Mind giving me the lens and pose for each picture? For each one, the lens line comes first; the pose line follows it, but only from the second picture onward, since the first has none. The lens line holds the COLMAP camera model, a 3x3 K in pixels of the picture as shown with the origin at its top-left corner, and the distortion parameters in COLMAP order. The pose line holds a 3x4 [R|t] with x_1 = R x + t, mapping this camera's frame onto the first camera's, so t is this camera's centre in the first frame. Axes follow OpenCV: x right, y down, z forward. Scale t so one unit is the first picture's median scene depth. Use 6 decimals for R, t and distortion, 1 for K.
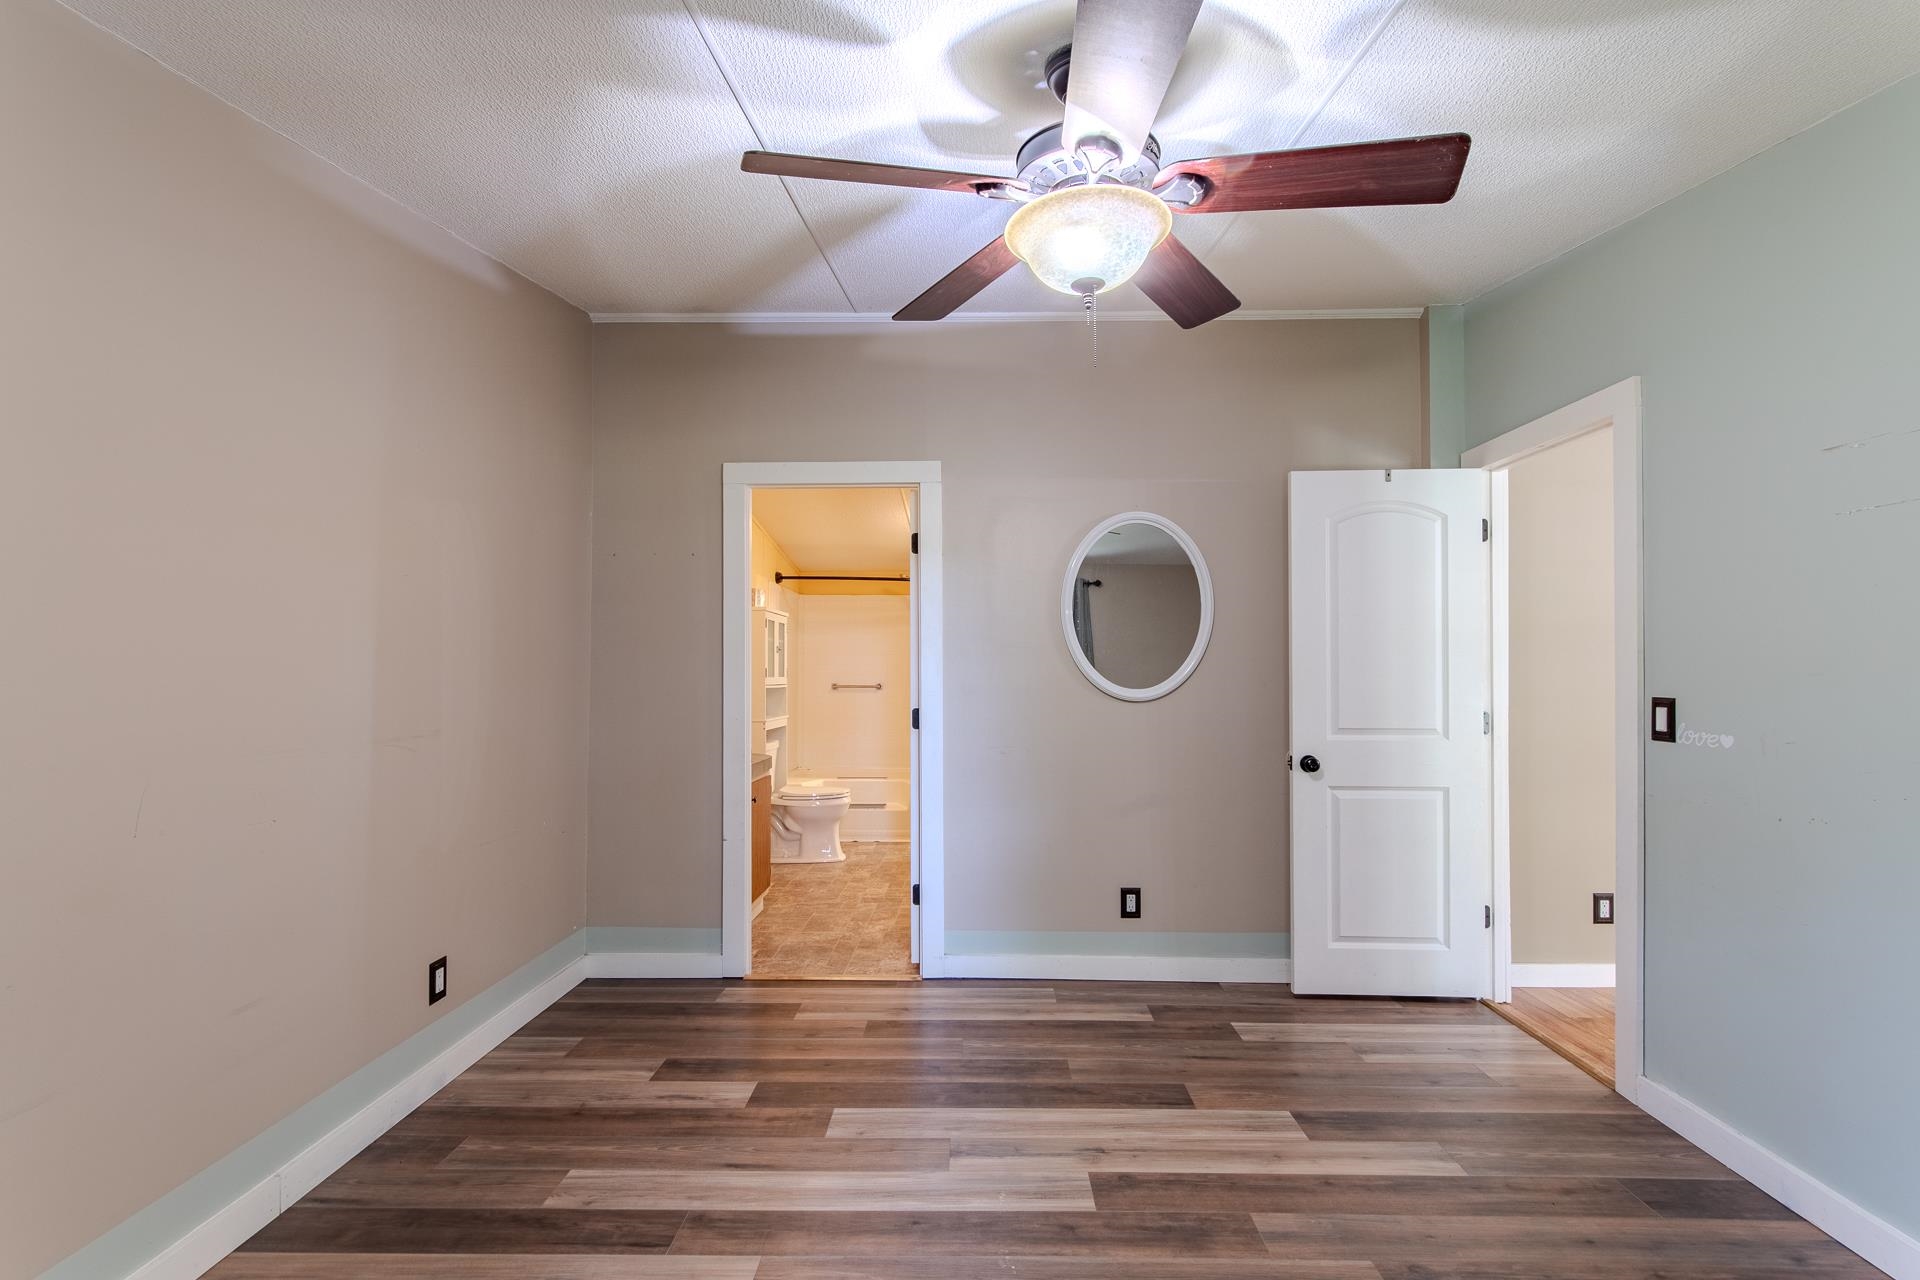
lens RADIAL K [[855.2, 0, 964.1], [0, 855.2, 650.1], [0, 0, 1]] dist [-0.000174, 0.000154]
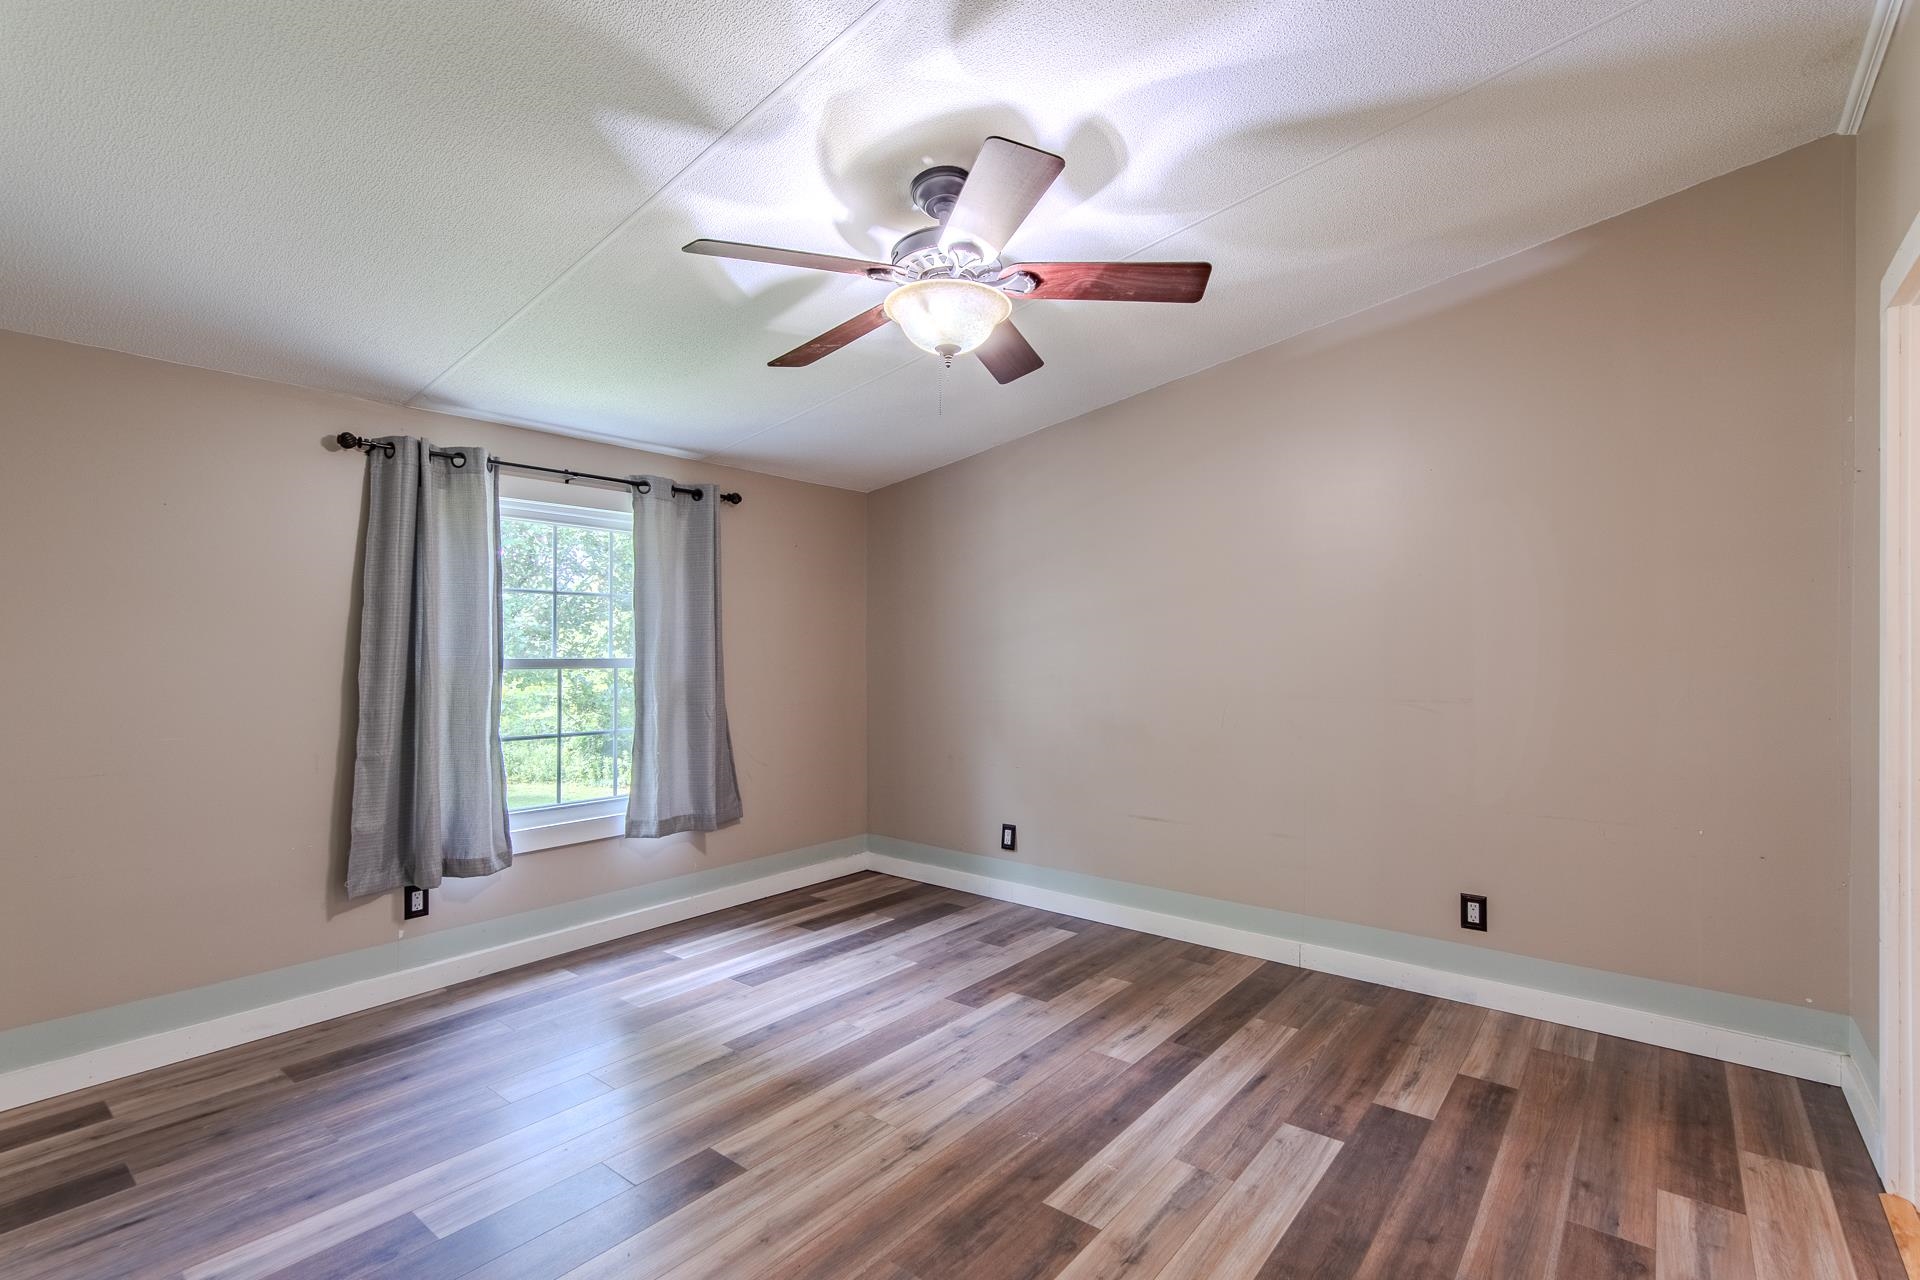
lens RADIAL K [[855.2, 0, 959.3], [0, 855.2, 639.6], [0, 0, 1]] dist [-0.000174, 0.000154]
pose [[-0.617921, -0.016662, -0.786063, 0.810293], [0.021377, 0.999050, -0.037981, 0.041556], [0.785949, -0.040273, -0.616978, 1.271682]]
